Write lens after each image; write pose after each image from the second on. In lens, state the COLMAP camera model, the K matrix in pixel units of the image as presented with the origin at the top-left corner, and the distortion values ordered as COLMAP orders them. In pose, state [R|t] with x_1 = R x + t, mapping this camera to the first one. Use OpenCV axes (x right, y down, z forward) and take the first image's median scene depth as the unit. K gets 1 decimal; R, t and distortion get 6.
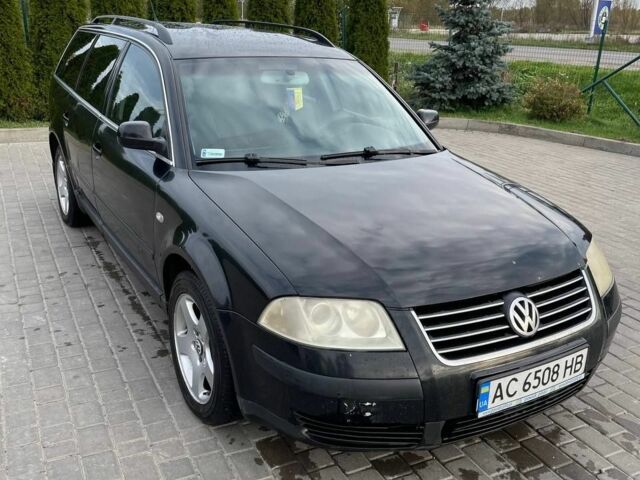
lens RADIAL K [[591.0, 0, 320.0], [0, 591.0, 240.0], [0, 0, 1]] dist [0.000733, -0.010536]
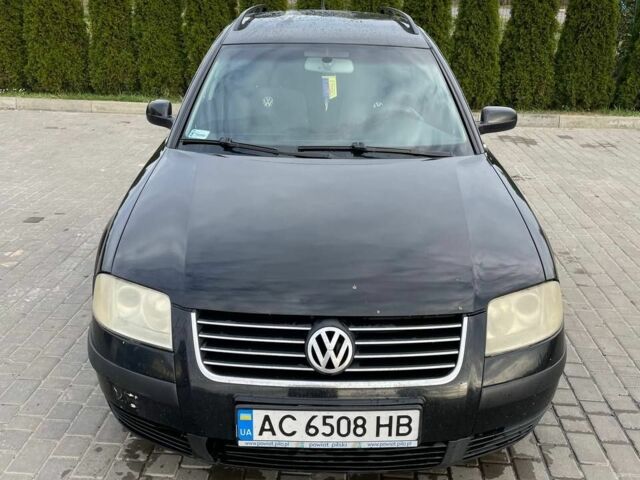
lens RADIAL K [[572.9, 0, 320.0], [0, 572.9, 240.0], [0, 0, 1]] dist [0.088500, -0.005034]
pose [[0.882365, 0.163687, -0.441178, 0.670103], [-0.152684, 0.986415, 0.060610, -0.075967], [0.445106, 0.013881, 0.895370, 0.242757]]
